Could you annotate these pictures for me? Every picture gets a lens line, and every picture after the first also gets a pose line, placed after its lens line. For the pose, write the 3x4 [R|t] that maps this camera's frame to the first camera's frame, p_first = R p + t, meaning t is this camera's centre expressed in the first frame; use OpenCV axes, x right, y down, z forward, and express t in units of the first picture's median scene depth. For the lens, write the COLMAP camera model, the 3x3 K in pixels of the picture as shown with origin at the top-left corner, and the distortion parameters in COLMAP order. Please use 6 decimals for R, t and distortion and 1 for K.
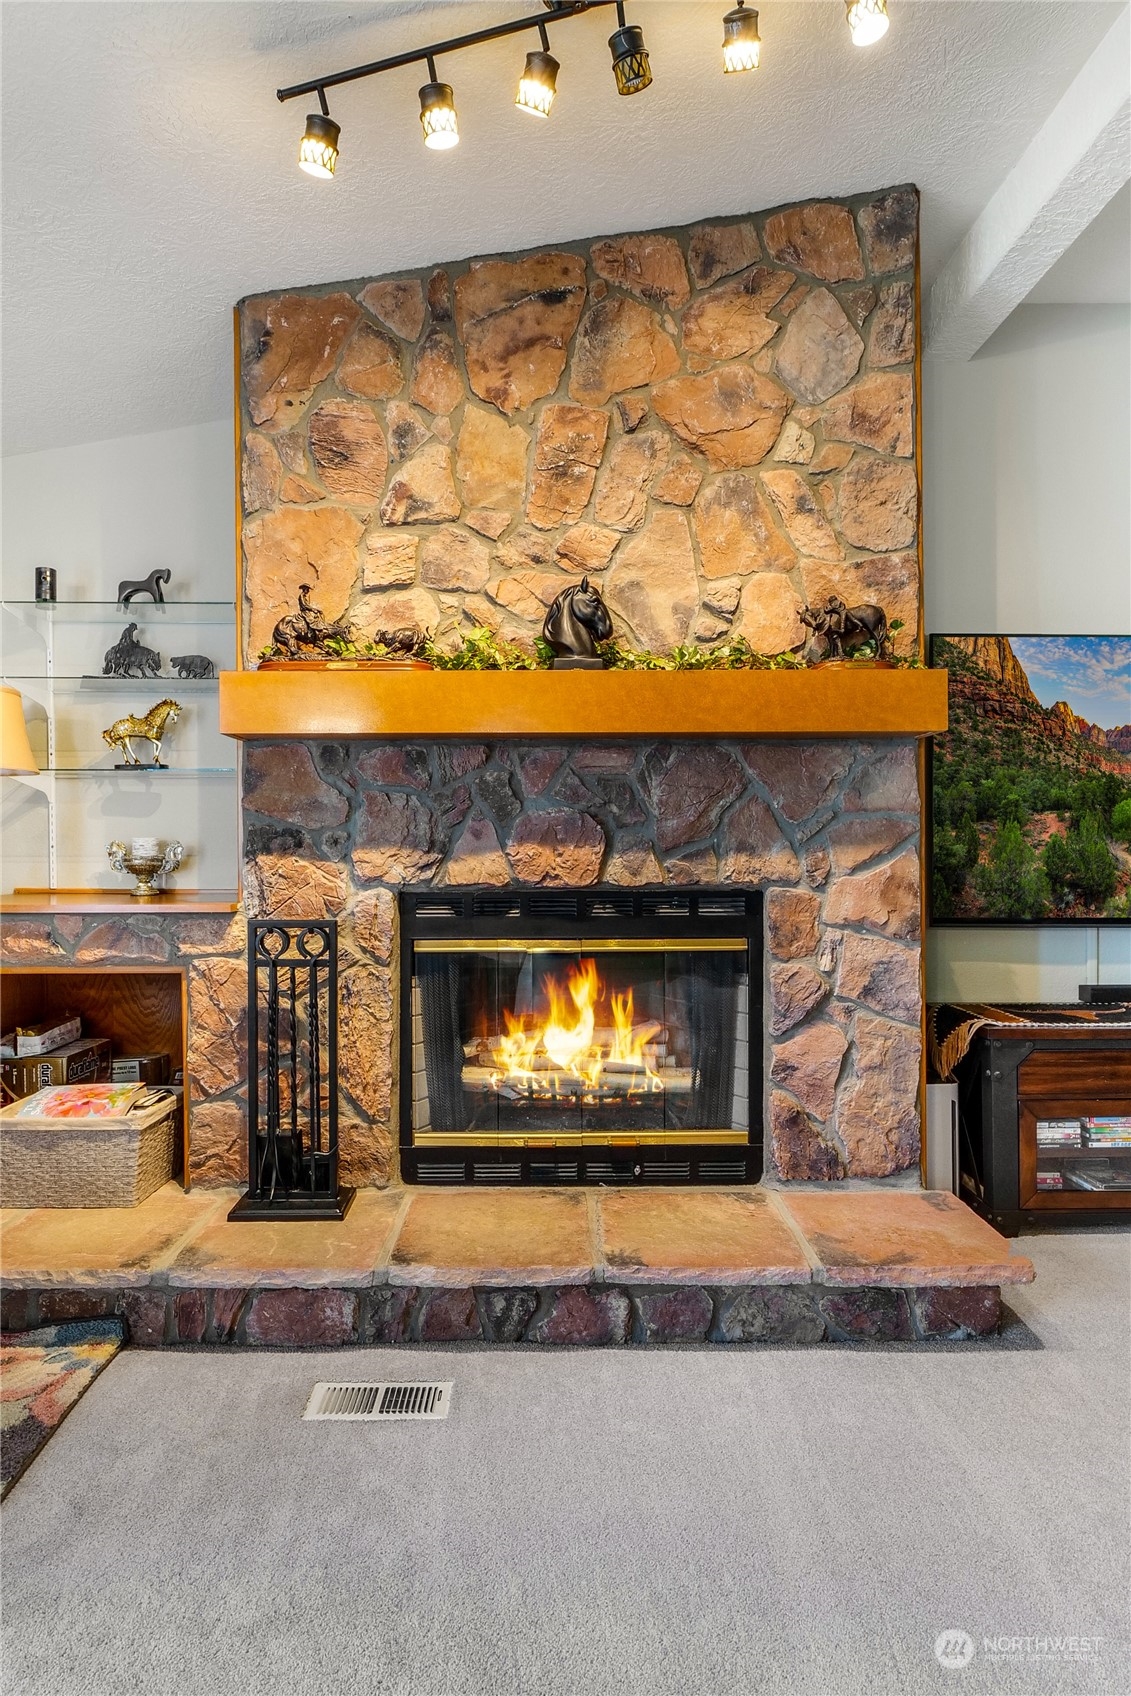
lens RADIAL K [[930.1, 0, 520.2], [0, 930.1, 834.7], [0, 0, 1]] dist [-0.008418, 0.000329]
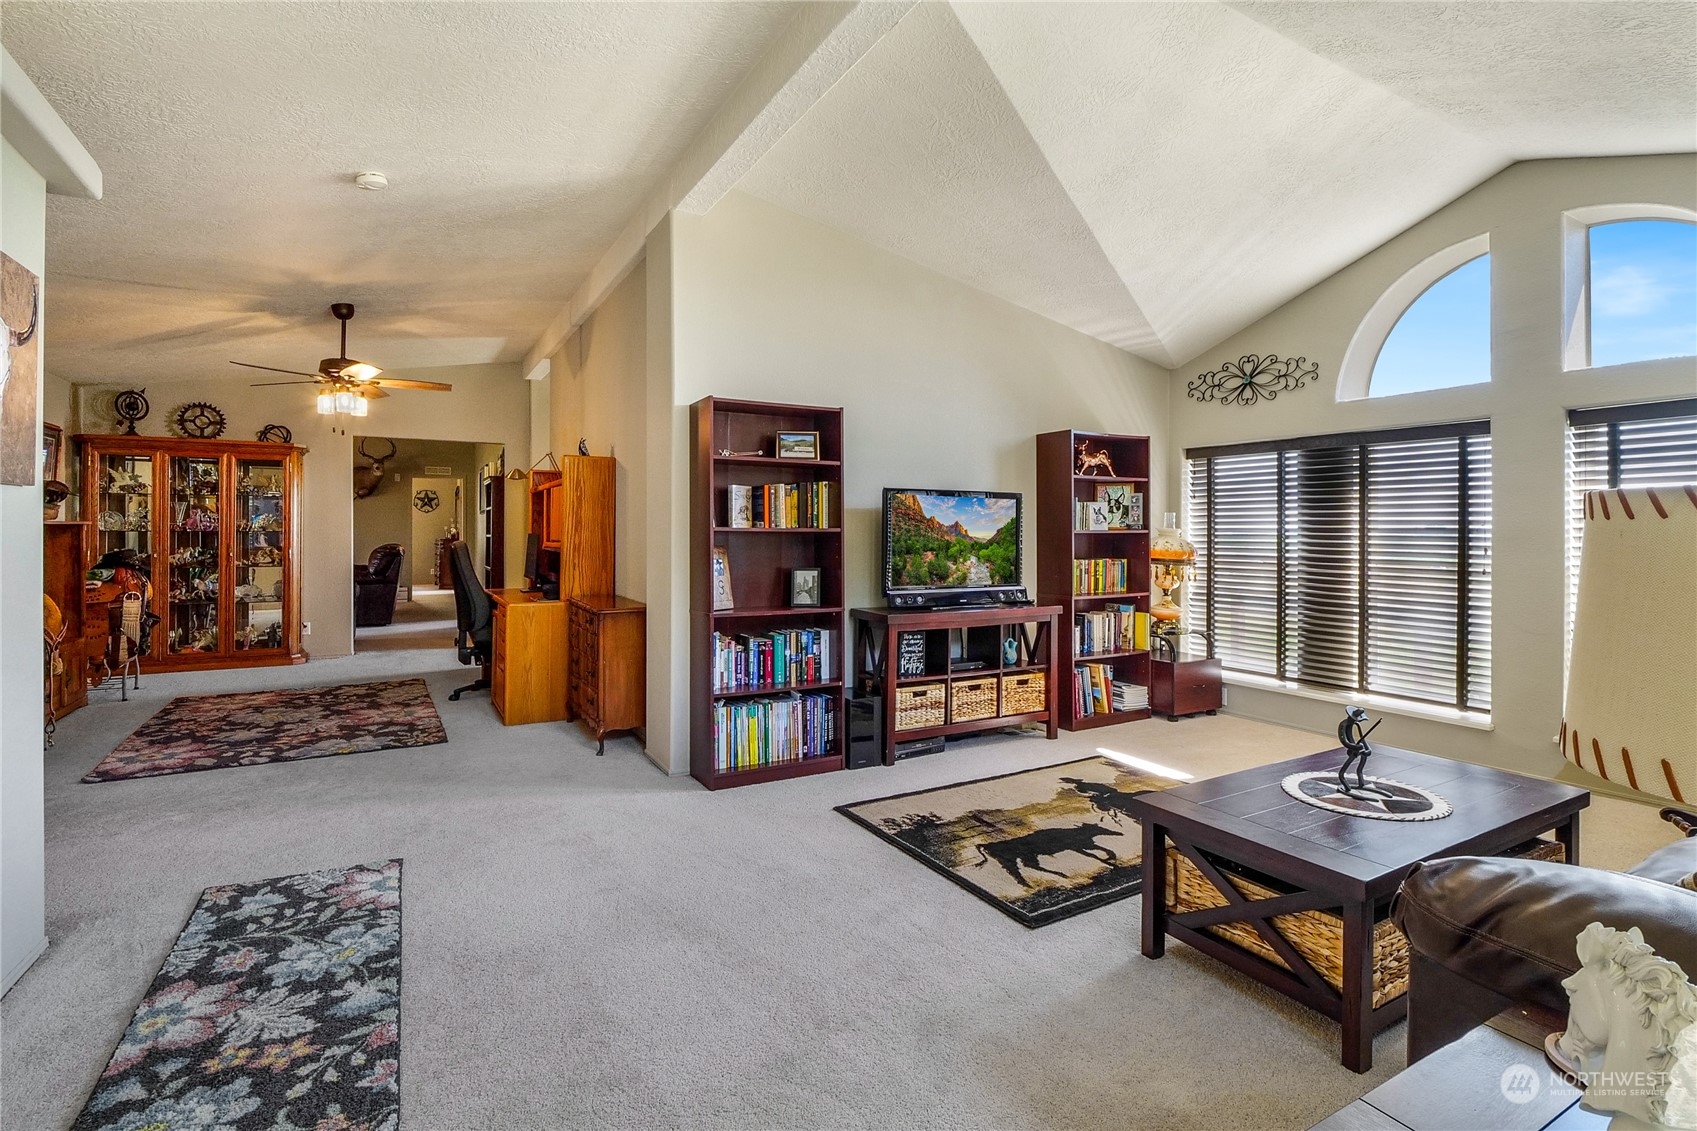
lens RADIAL K [[798.4, 0, 833.7], [0, 798.4, 541.5], [0, 0, 1]] dist [-0.017271, 0.001633]
pose [[0.872488, 0.011353, 0.488504, -1.234027], [-0.007121, 0.999919, -0.010521, -0.033748], [-0.488584, 0.005701, 0.872498, -1.453469]]
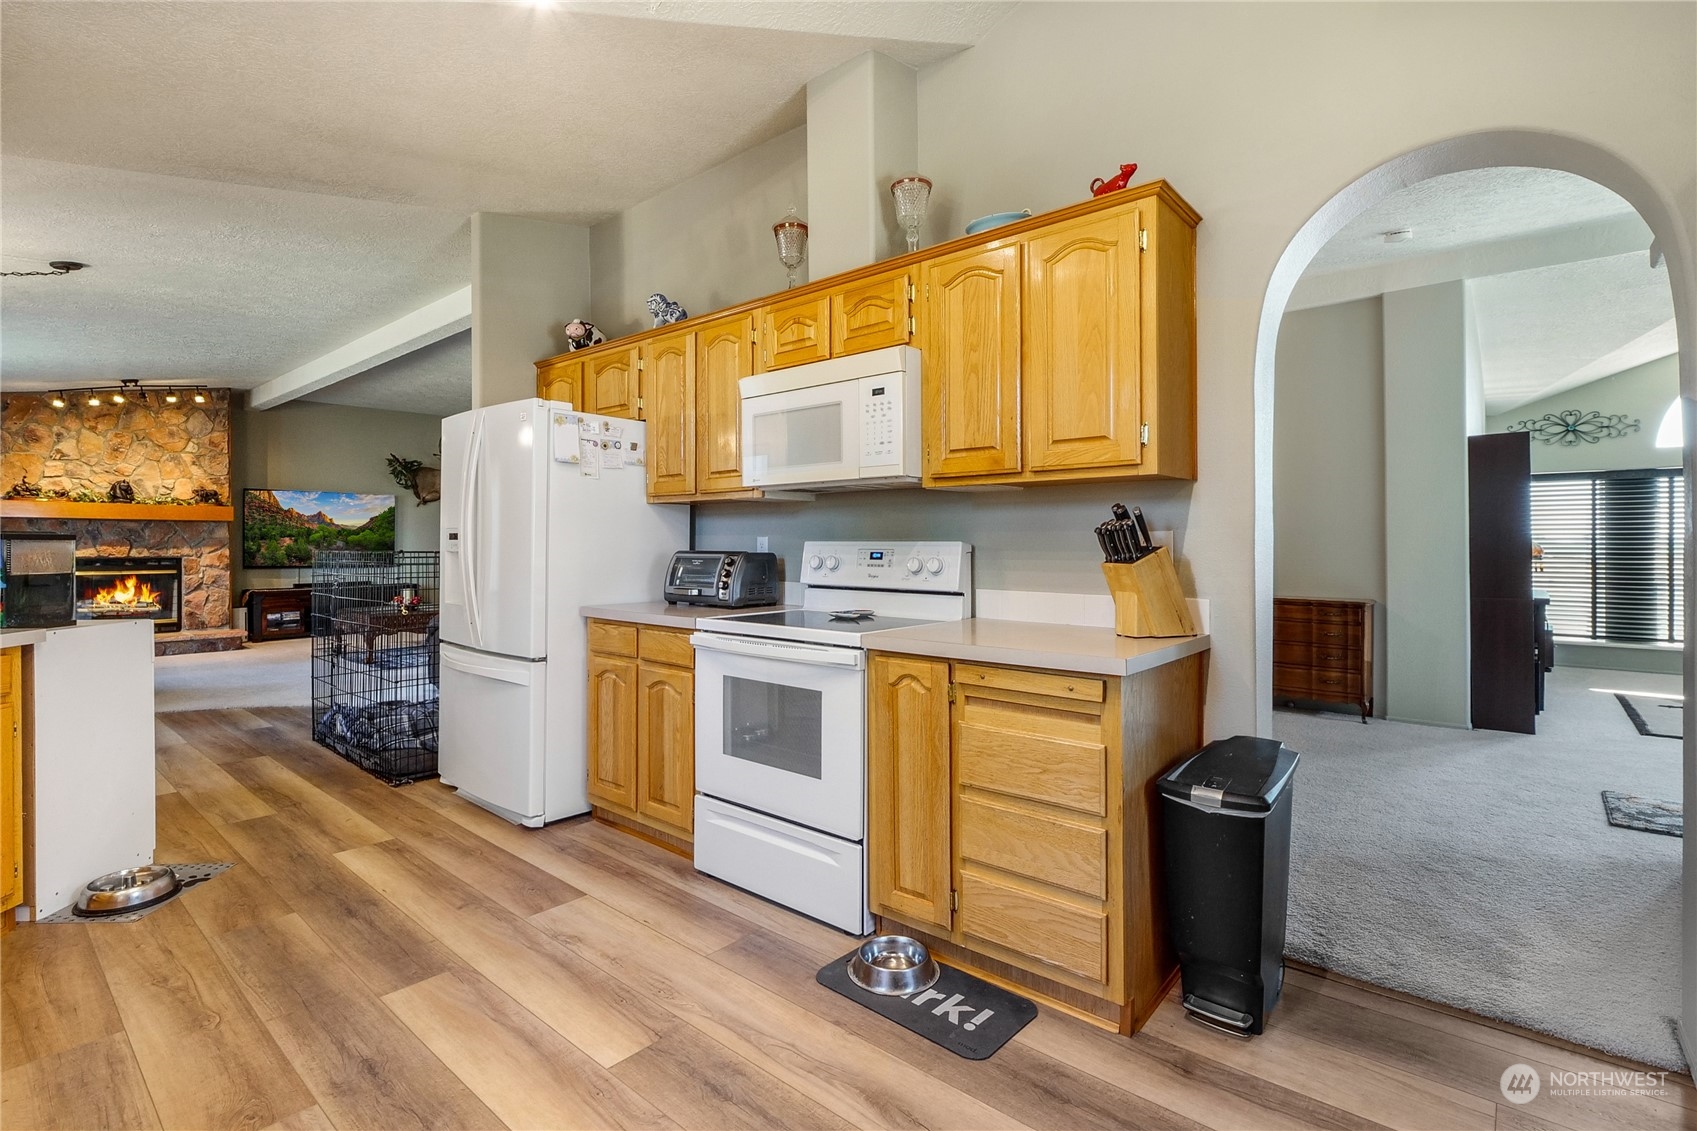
lens RADIAL K [[798.4, 0, 848.9], [0, 798.4, 547.3], [0, 0, 1]] dist [-0.017271, 0.001633]
pose [[0.648567, 0.001655, 0.761156, -0.465779], [-0.002304, 0.999997, -0.000212, 0.008518], [-0.761154, -0.001616, 0.648569, -3.421559]]
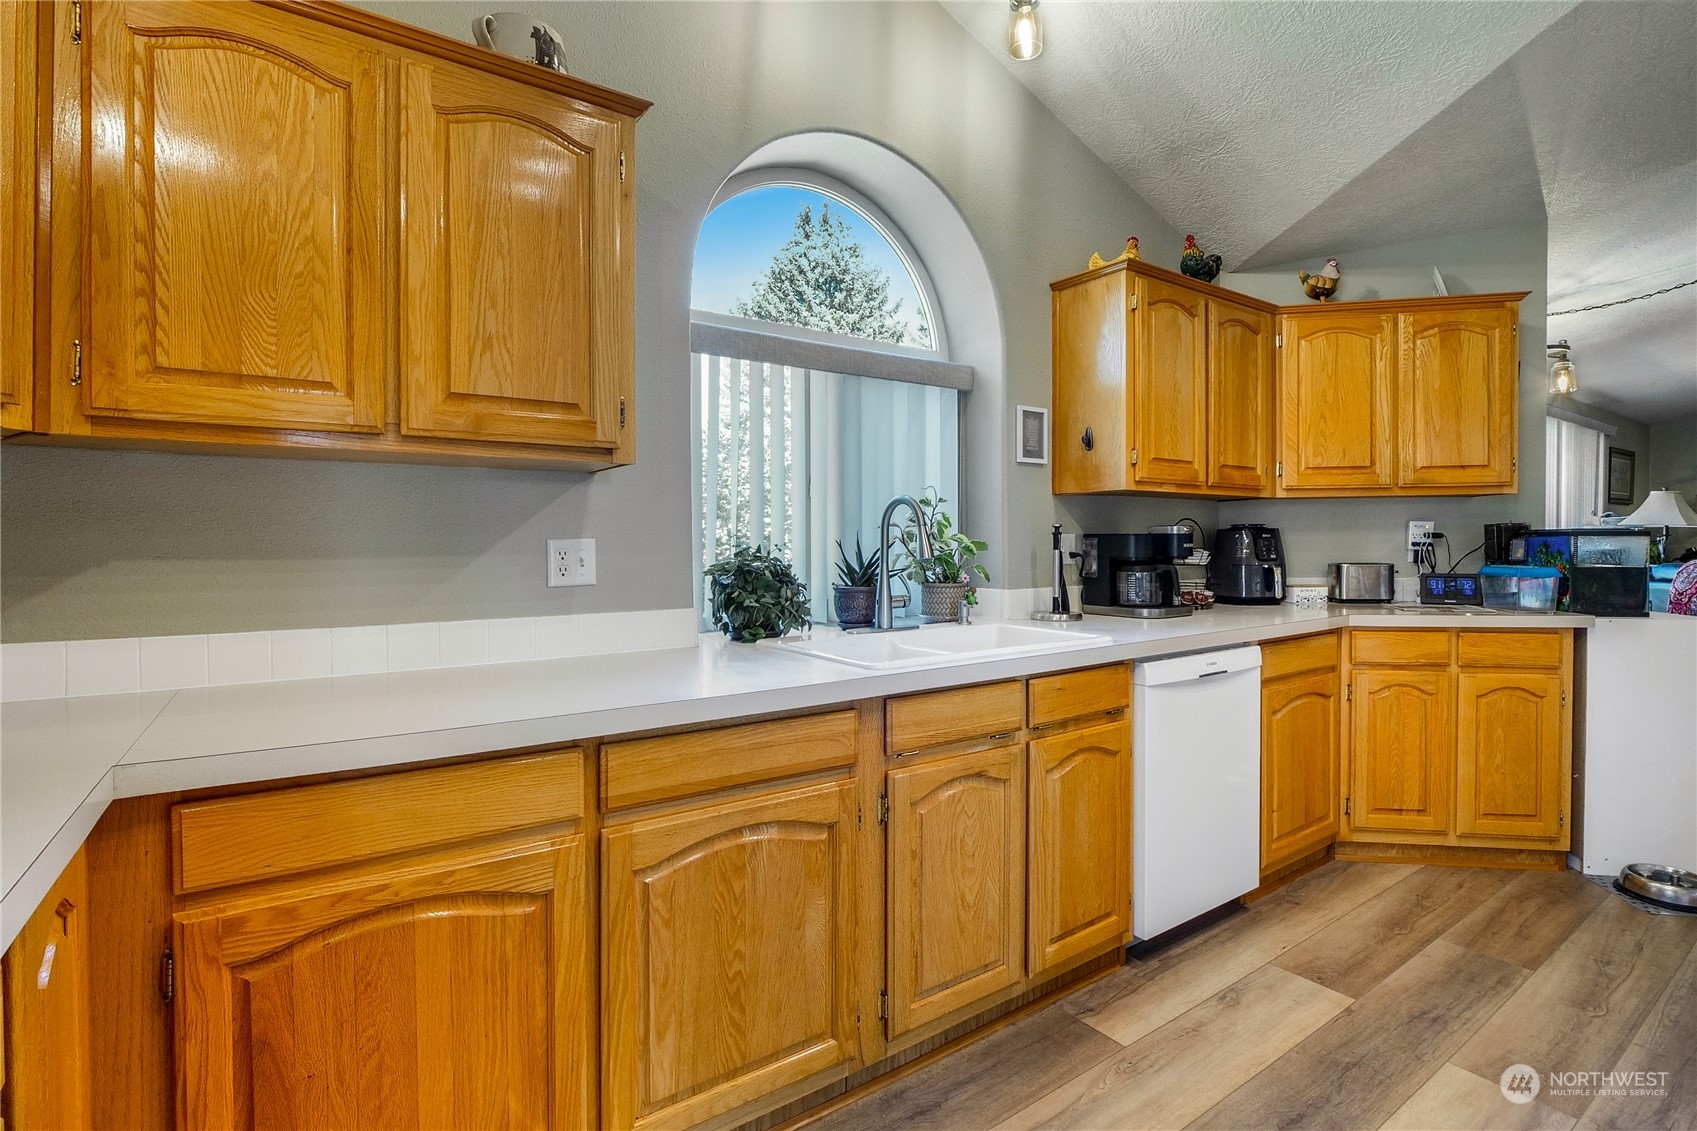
lens RADIAL K [[798.4, 0, 847.6], [0, 798.4, 550.7], [0, 0, 1]] dist [-0.017271, 0.001633]
pose [[0.571998, 0.021594, -0.819971, -0.064503], [-0.006293, 0.999740, 0.021939, 0.005081], [0.820231, -0.007389, 0.571984, -3.499288]]
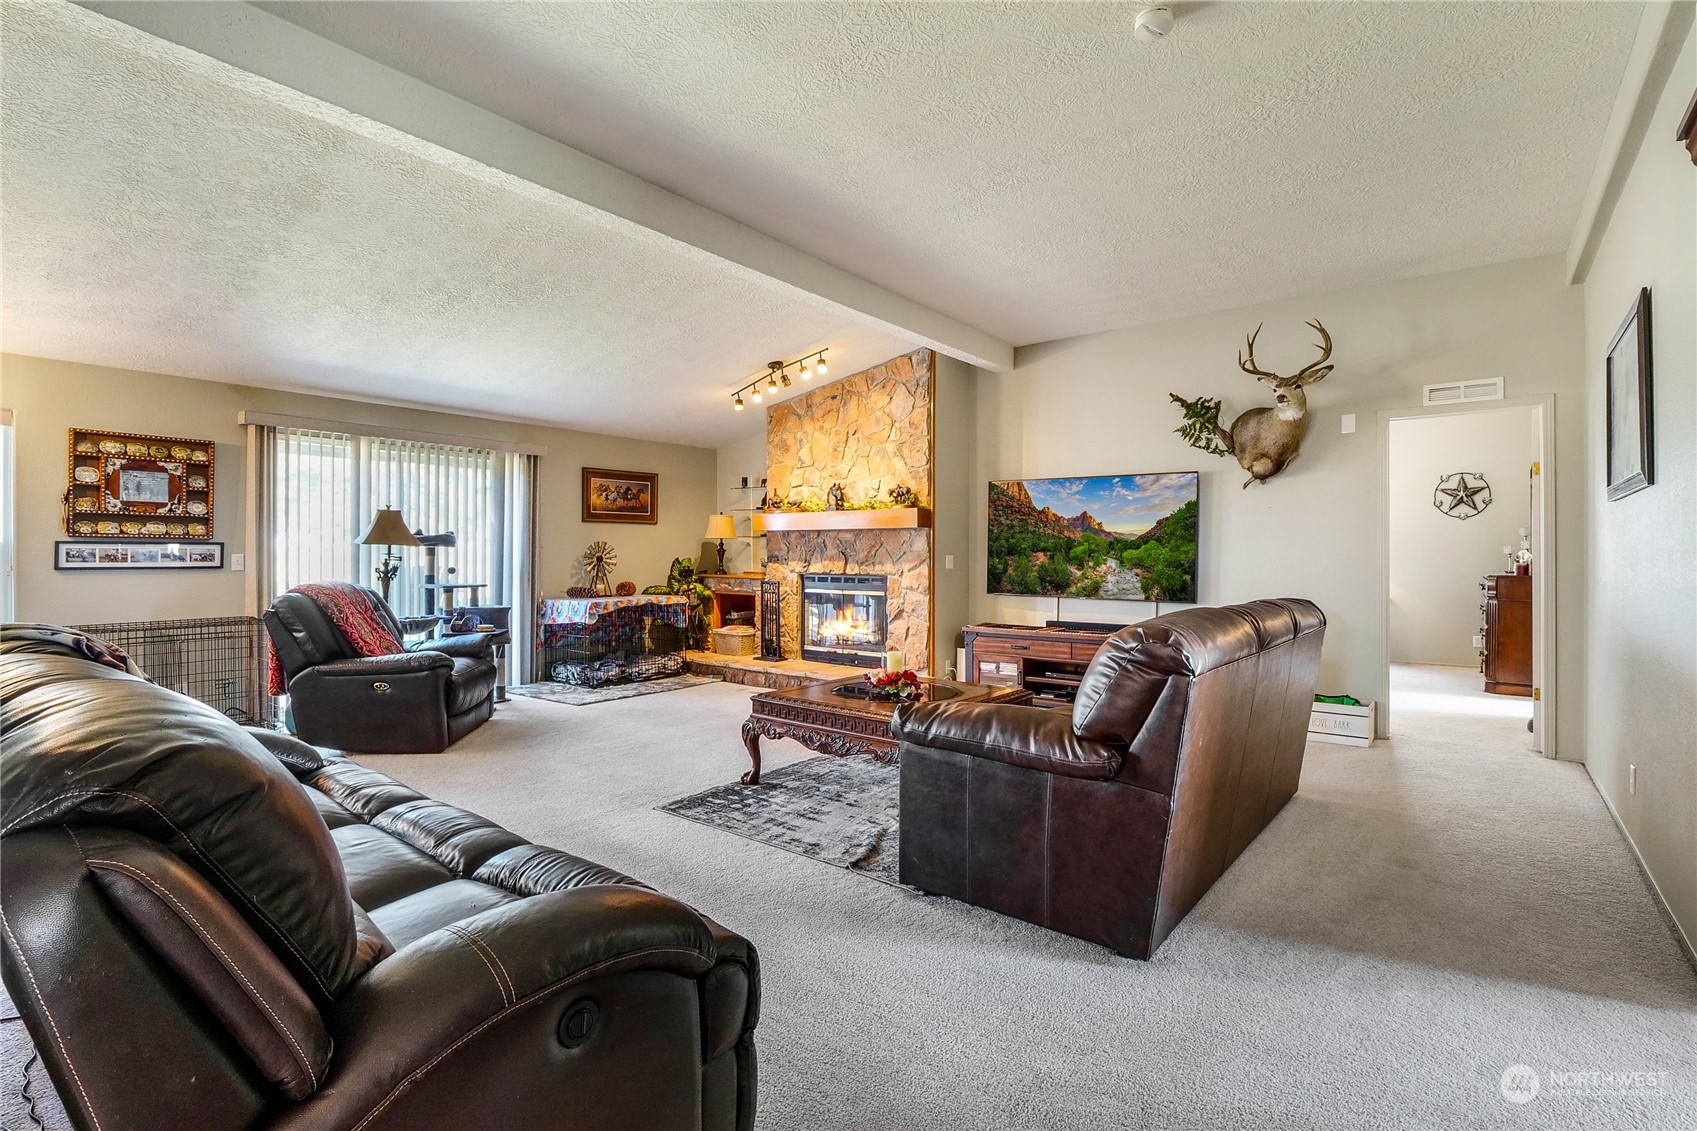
lens RADIAL K [[798.4, 0, 846.3], [0, 798.4, 562.4], [0, 0, 1]] dist [-0.017271, 0.001633]
pose [[0.784700, 0.015994, -0.619670, 1.845792], [-0.010361, 0.999866, 0.012688, -0.022226], [0.619790, -0.003536, 0.784760, -1.219614]]
